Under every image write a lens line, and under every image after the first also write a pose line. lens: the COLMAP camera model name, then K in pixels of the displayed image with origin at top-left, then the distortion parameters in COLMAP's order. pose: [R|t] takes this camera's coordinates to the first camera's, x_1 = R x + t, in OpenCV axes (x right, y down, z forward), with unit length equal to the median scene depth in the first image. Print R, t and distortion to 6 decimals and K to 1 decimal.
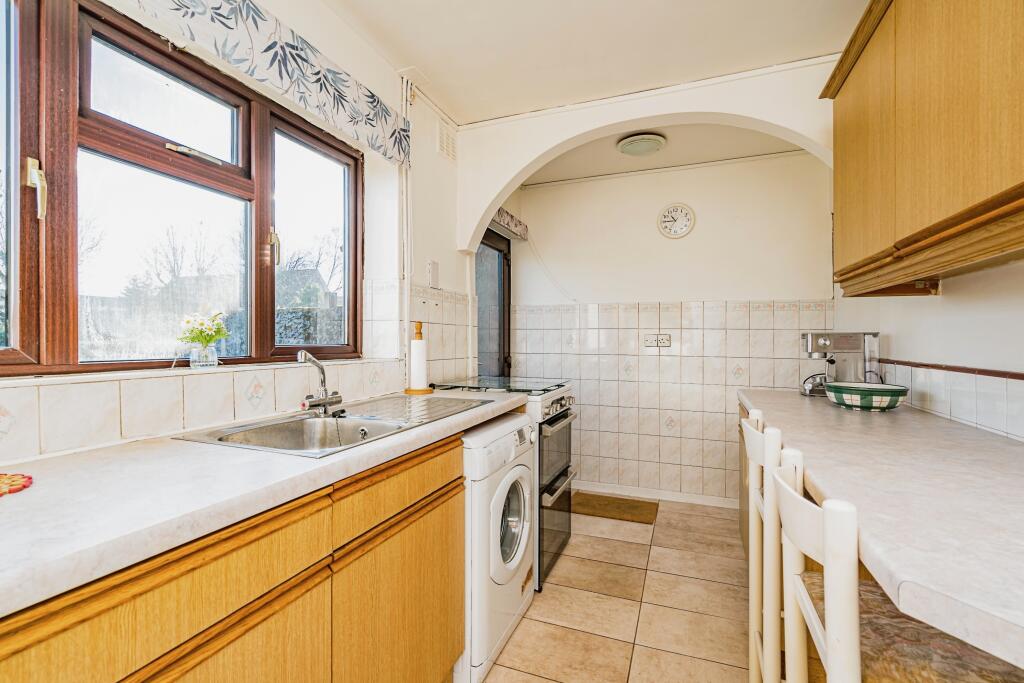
lens RADIAL K [[465.7, 0, 506.2], [0, 465.7, 334.7], [0, 0, 1]] dist [-0.002616, 0.000700]
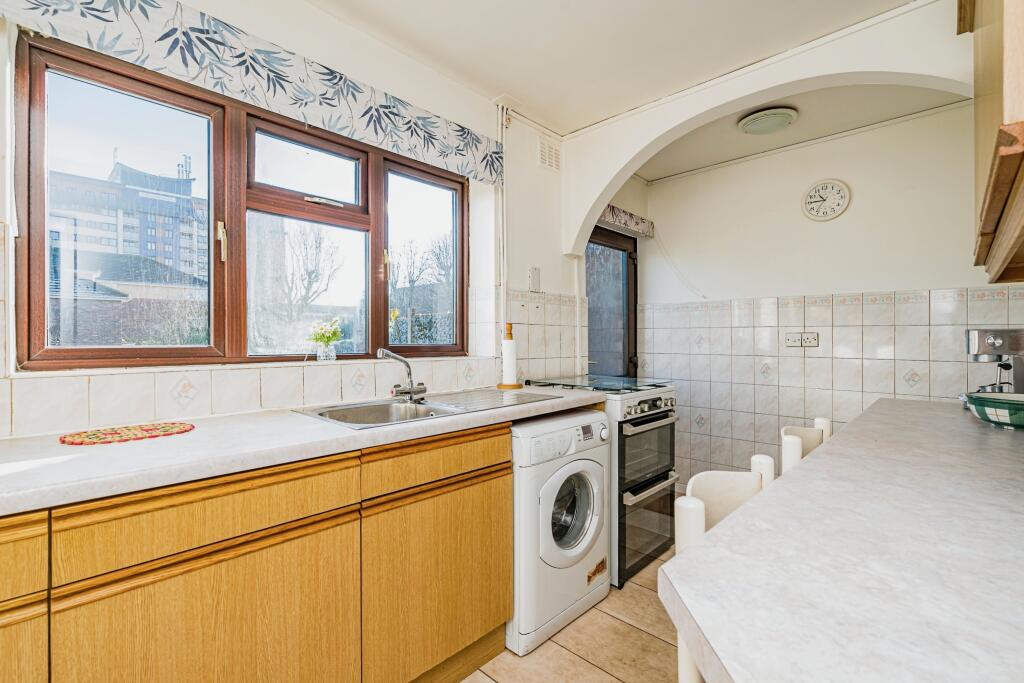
lens RADIAL K [[465.7, 0, 506.2], [0, 465.7, 334.7], [0, 0, 1]] dist [-0.002616, 0.000700]
pose [[0.923443, -0.007285, -0.383667, 0.290638], [0.007337, 0.999972, -0.001330, 0.000383], [0.383666, -0.001587, 0.923471, -0.033527]]
